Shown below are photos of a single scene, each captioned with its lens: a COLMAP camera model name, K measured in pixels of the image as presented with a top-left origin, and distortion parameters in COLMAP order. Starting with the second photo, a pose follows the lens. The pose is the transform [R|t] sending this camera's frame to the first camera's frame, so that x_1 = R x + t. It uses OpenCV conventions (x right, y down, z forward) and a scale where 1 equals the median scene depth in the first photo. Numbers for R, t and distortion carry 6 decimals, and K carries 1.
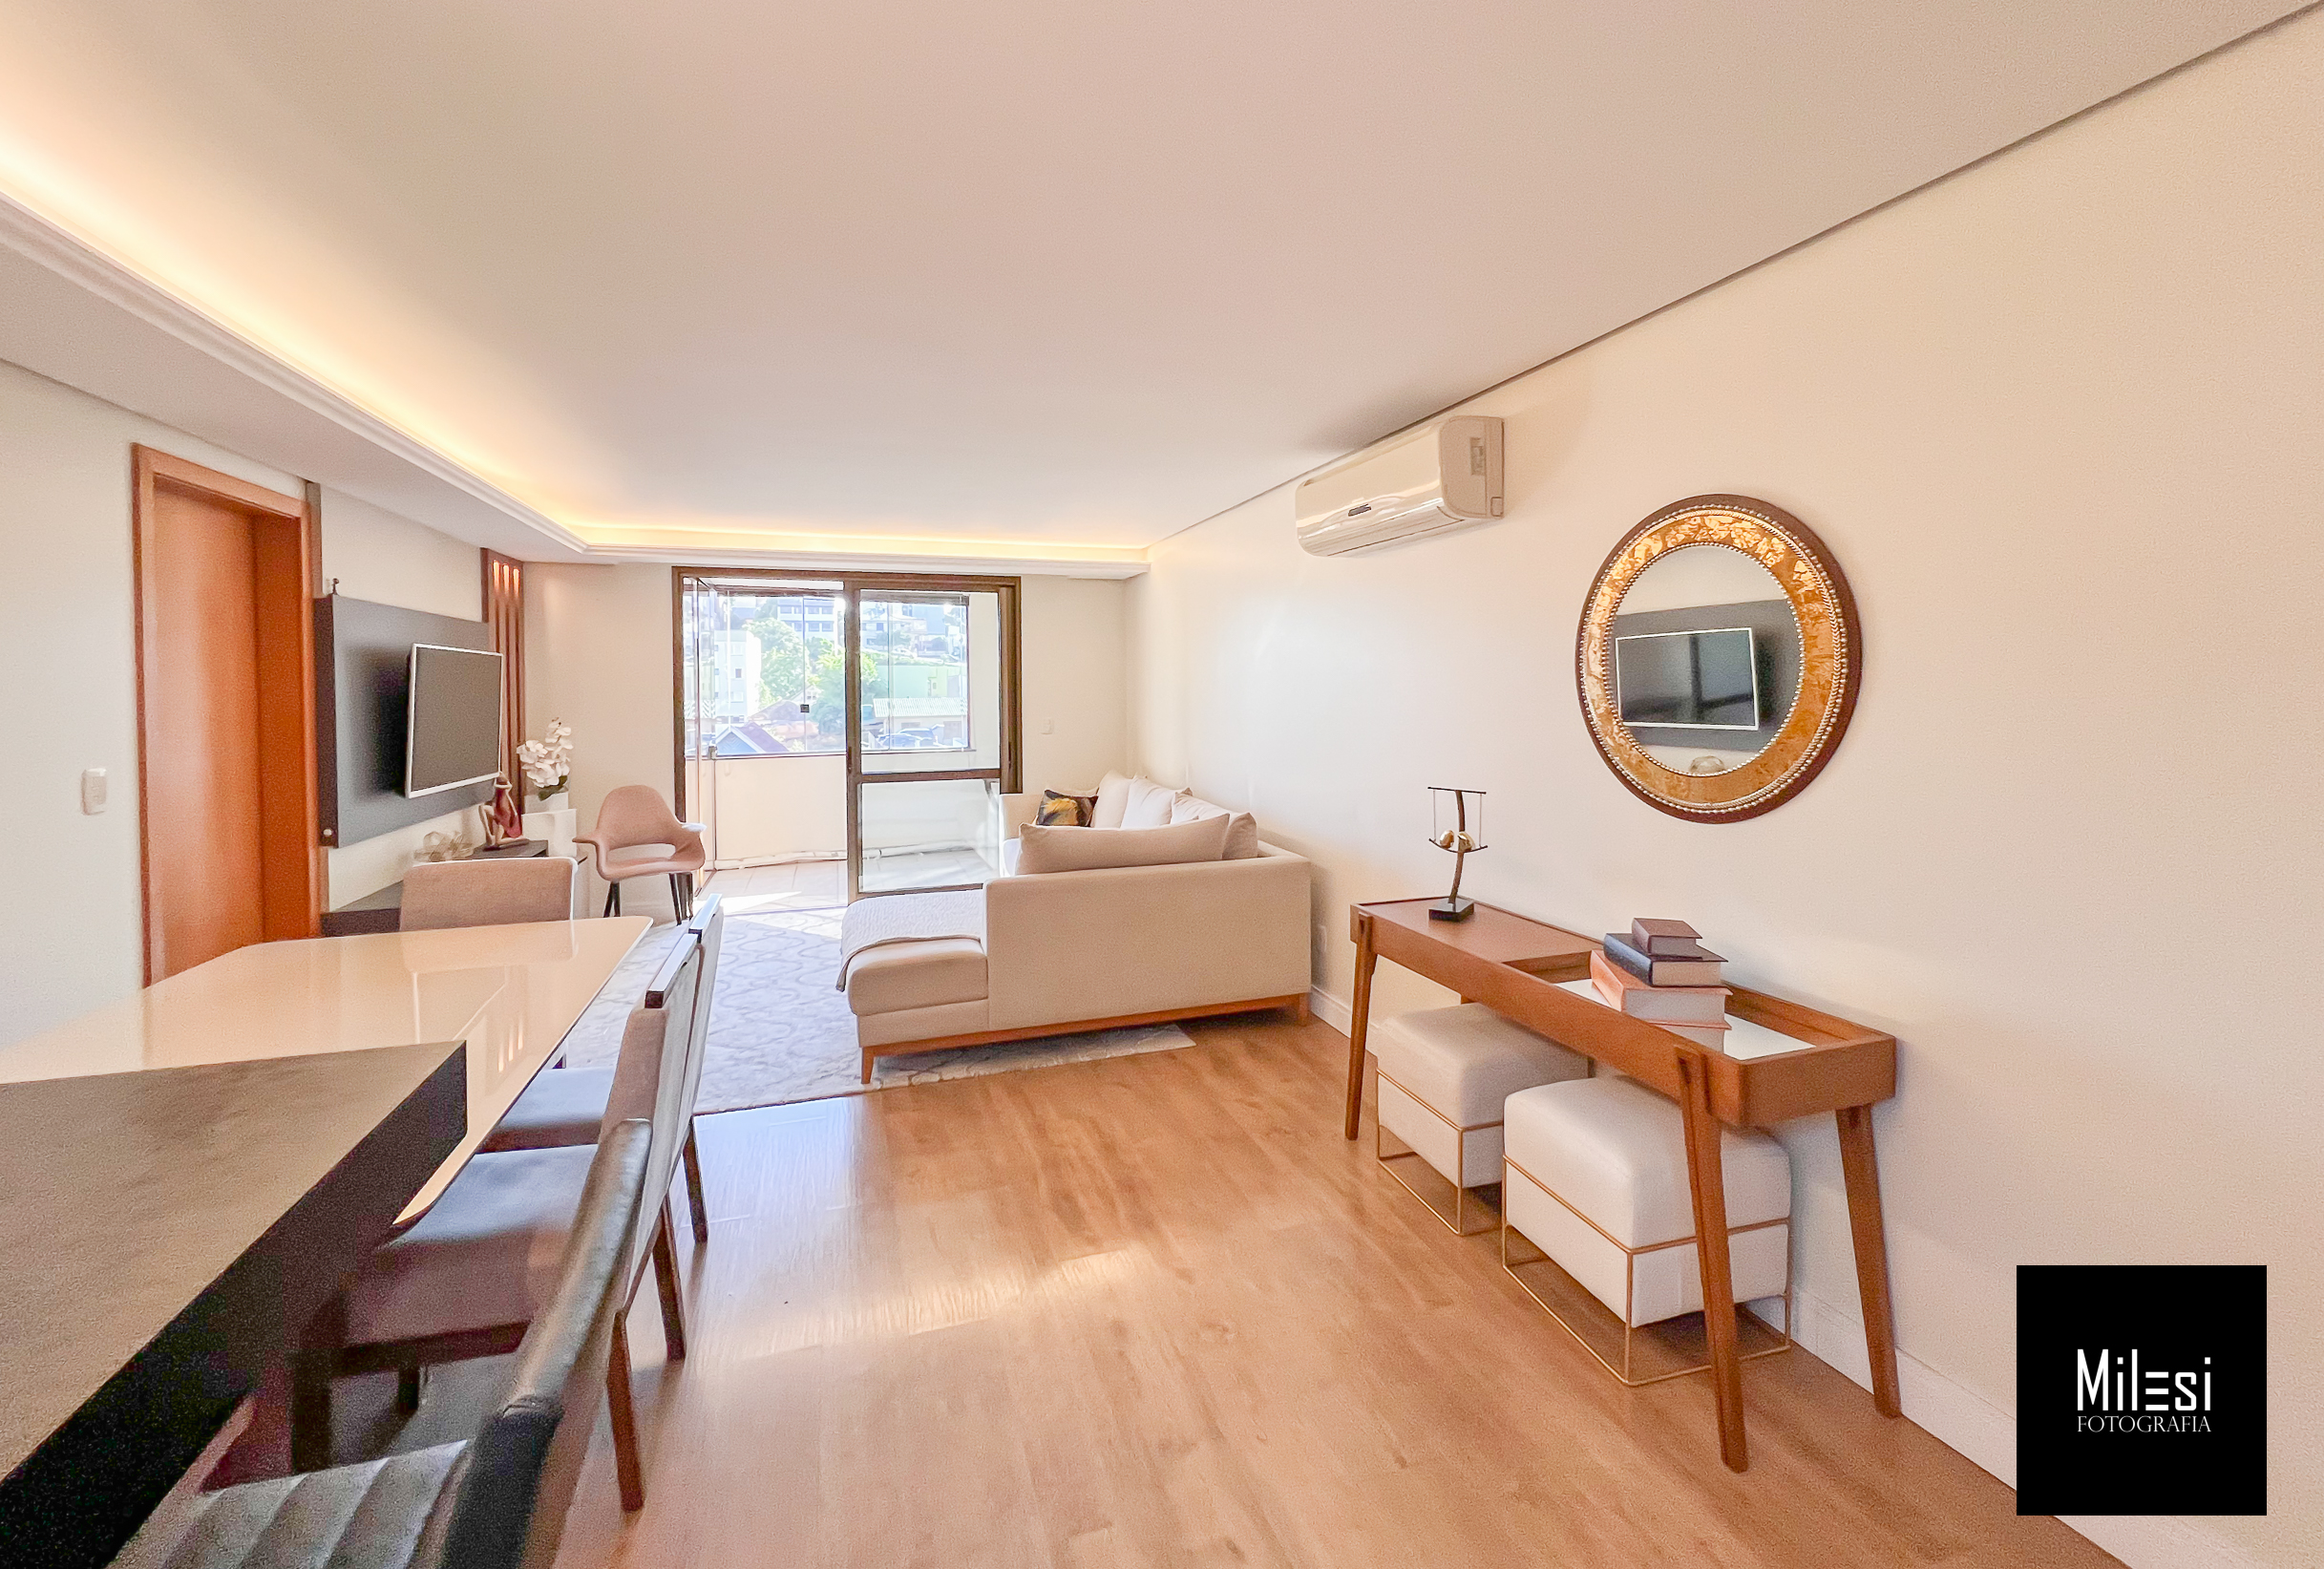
lens RADIAL K [[946.8, 0, 1140.9], [0, 946.8, 696.9], [0, 0, 1]] dist [-0.000738, 0.000290]
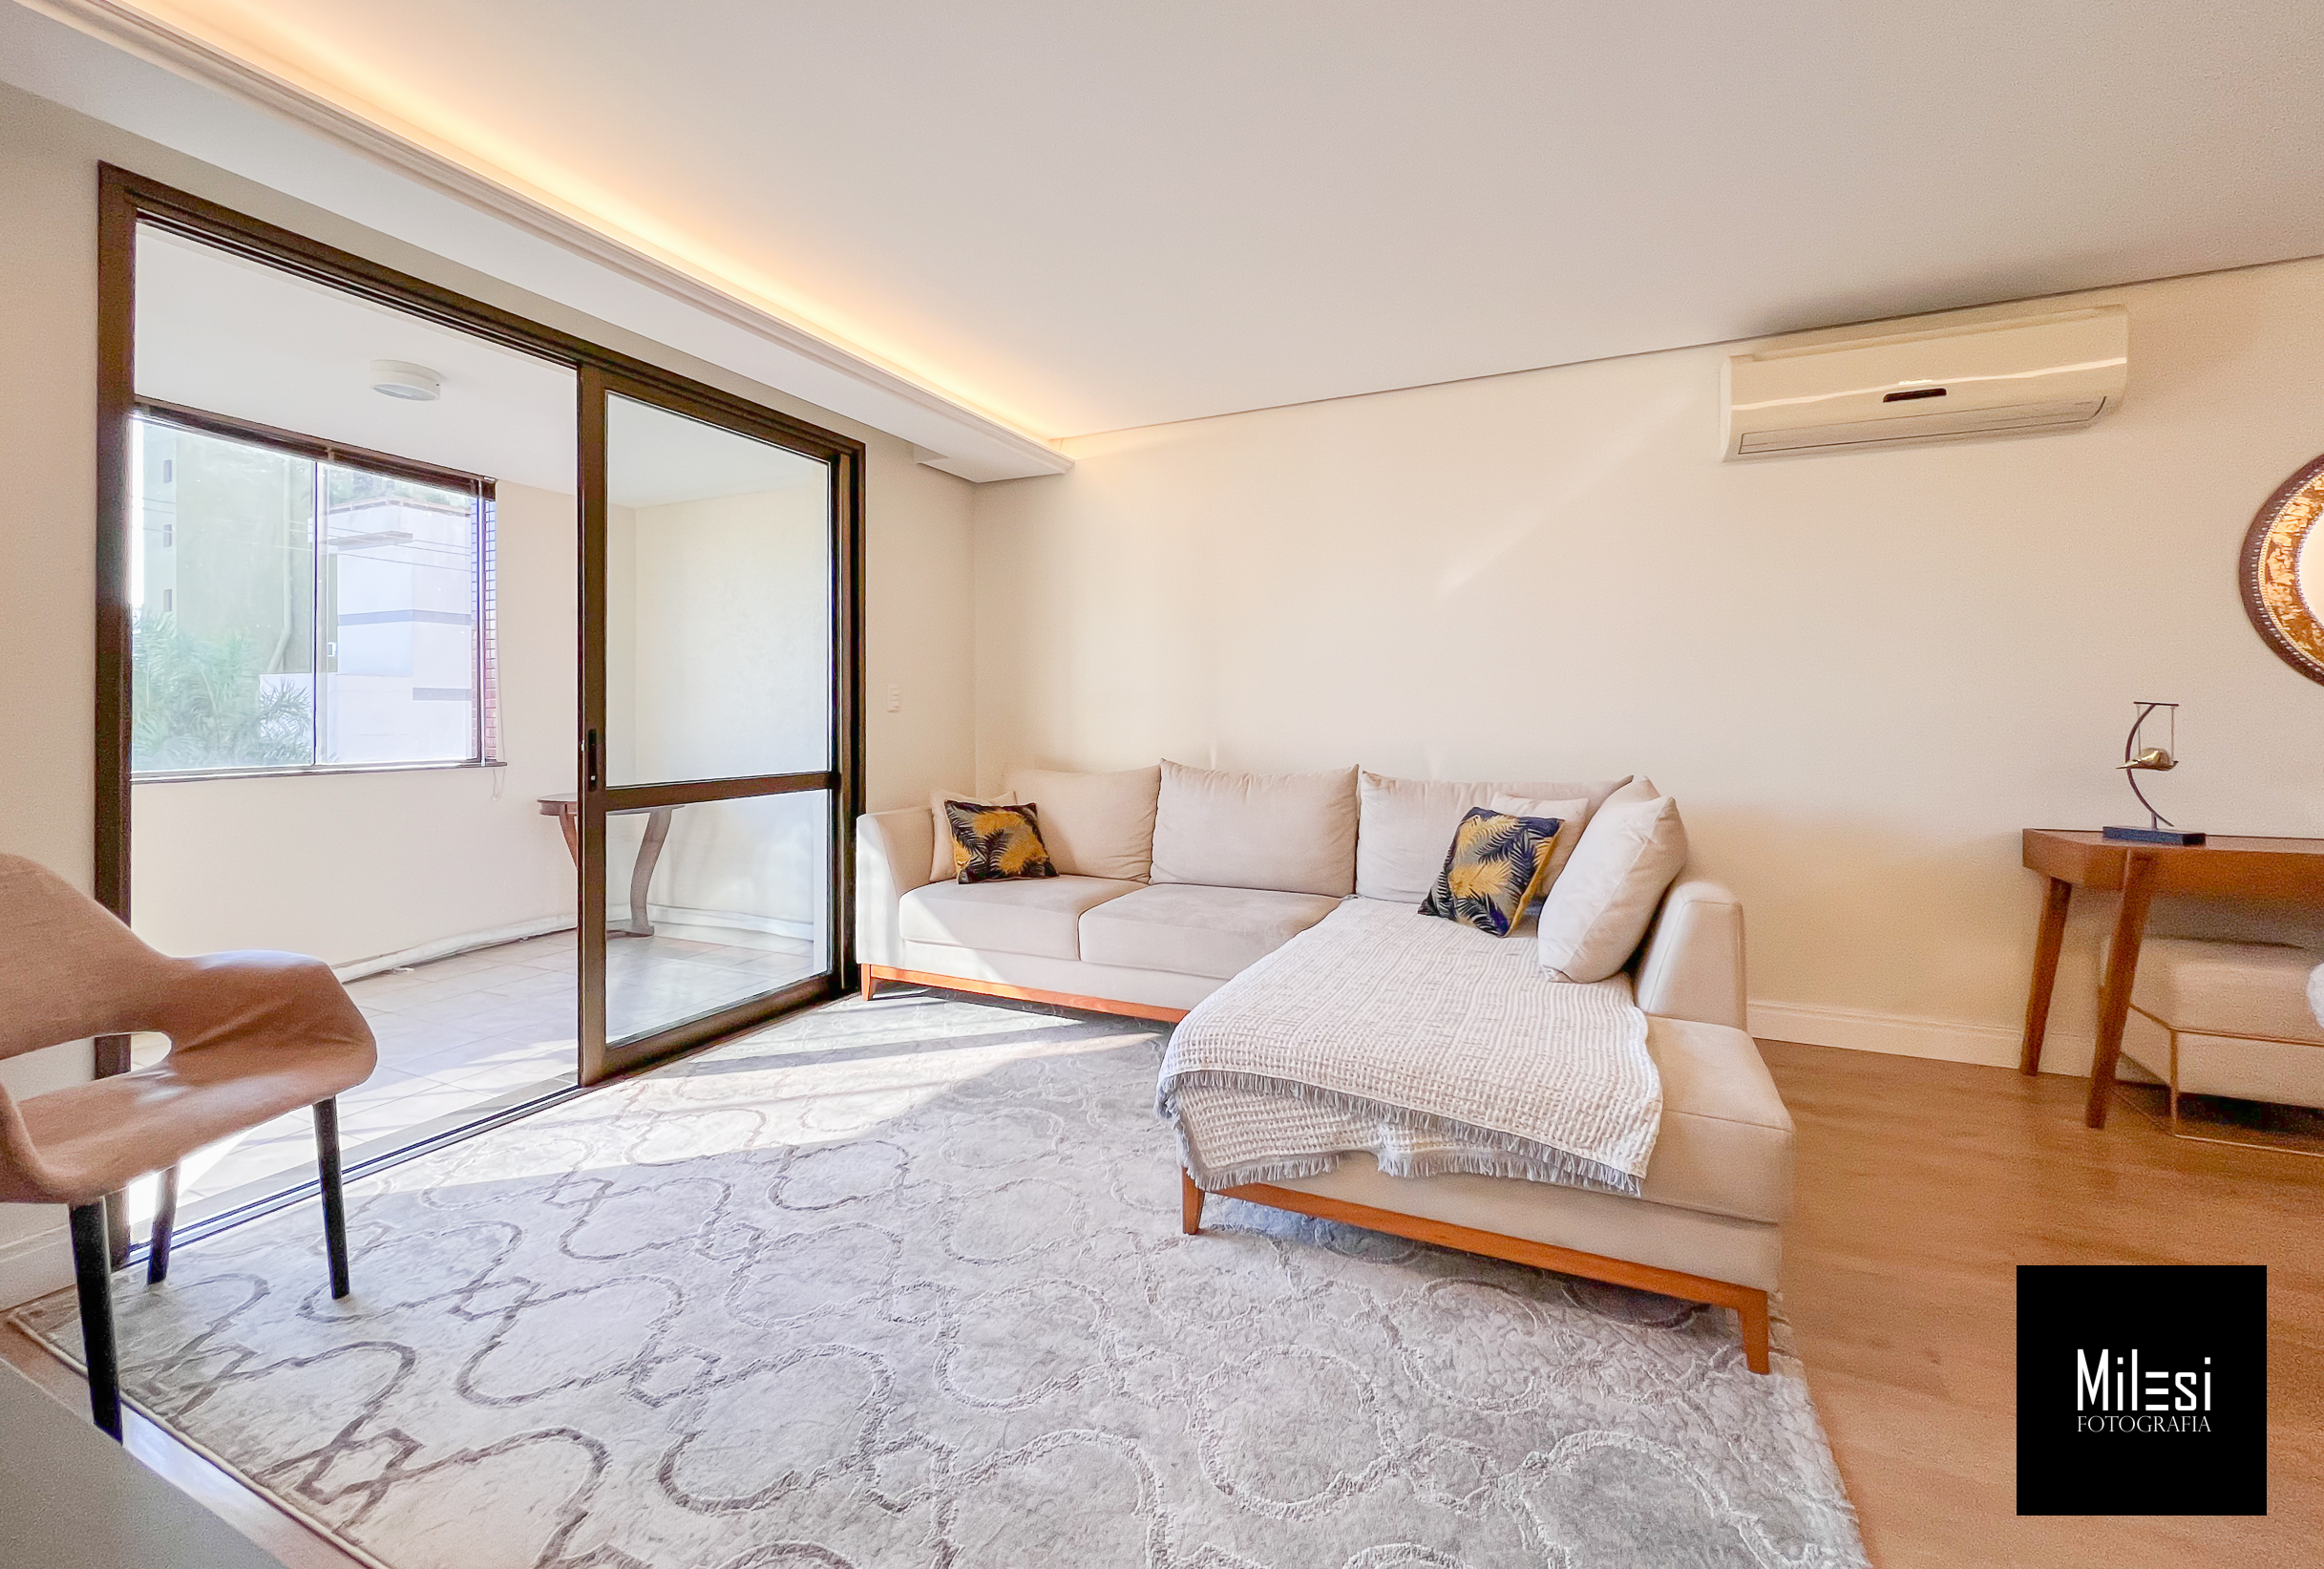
lens RADIAL K [[946.8, 0, 1162.8], [0, 946.8, 716.7], [0, 0, 1]] dist [-0.000738, 0.000290]
pose [[0.681086, 0.006689, 0.732173, -0.531470], [0.005343, 0.999886, -0.014105, 0.063347], [-0.732184, 0.013519, 0.680973, 0.572433]]
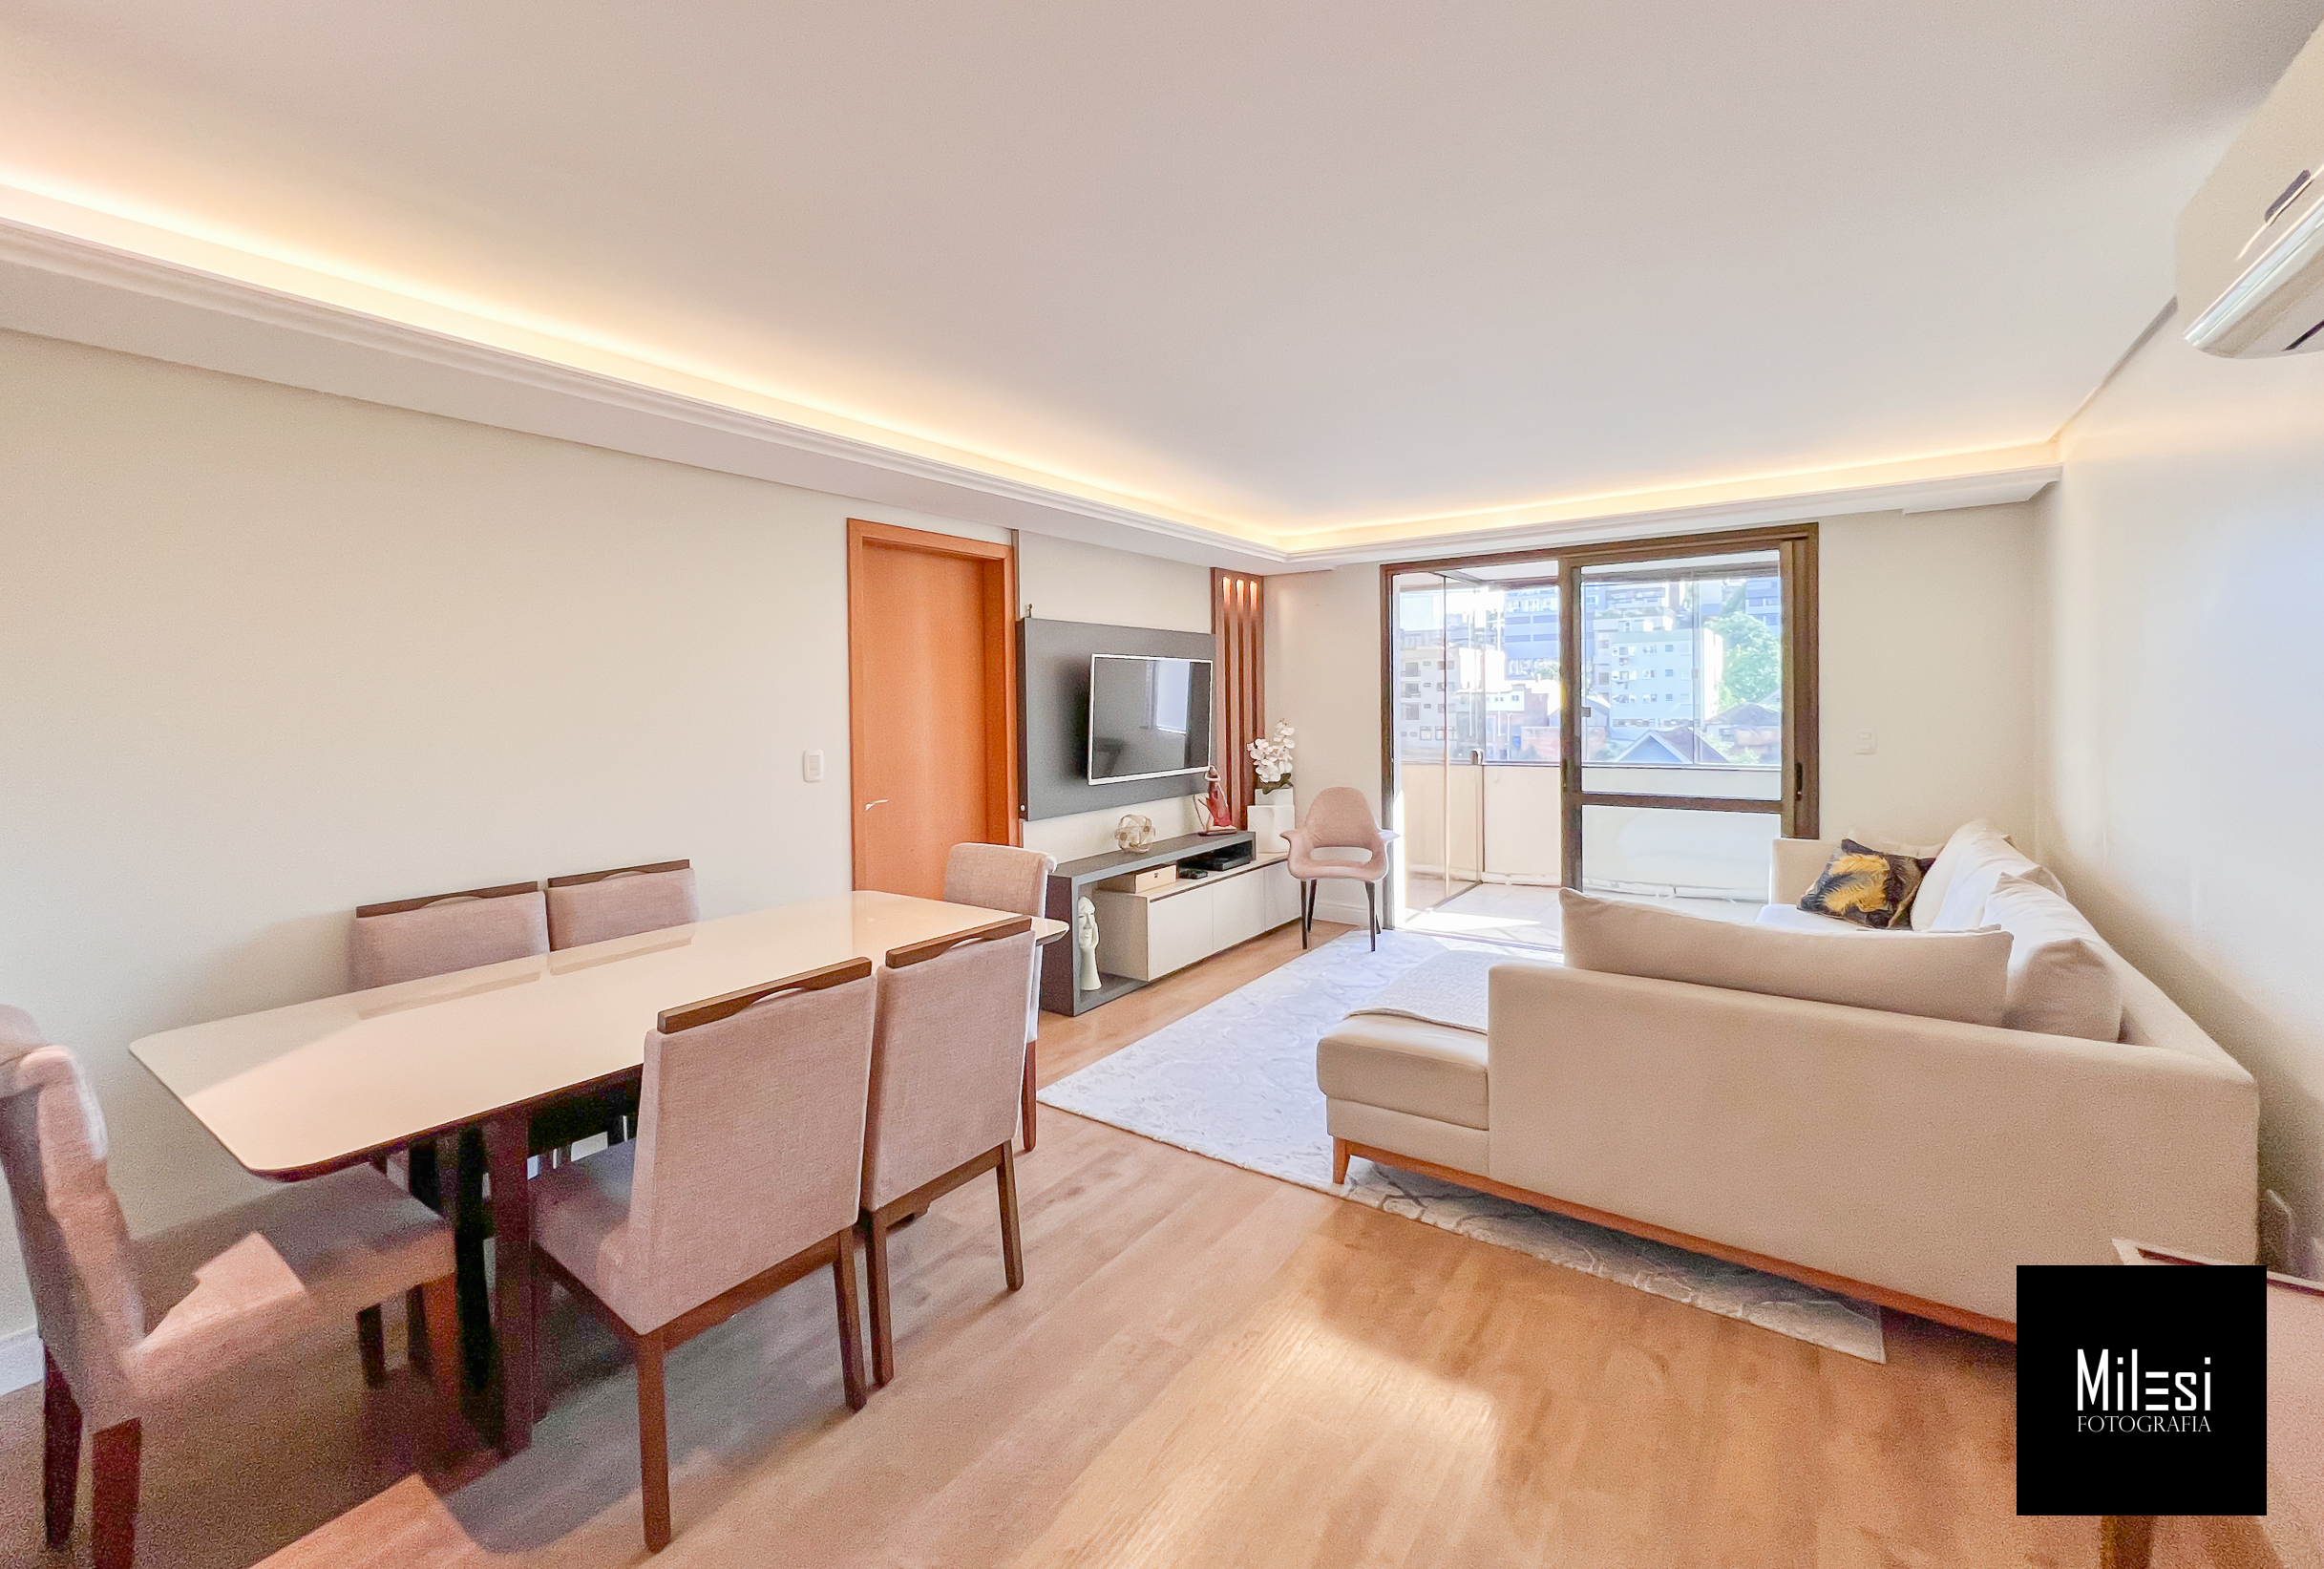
lens RADIAL K [[946.8, 0, 1171.7], [0, 946.8, 708.3], [0, 0, 1]] dist [-0.000738, 0.000290]
pose [[0.600766, 0.005911, -0.799403, 0.171496], [0.001934, 0.999959, 0.008848, 0.000708], [0.799423, -0.006862, 0.600729, 0.270178]]
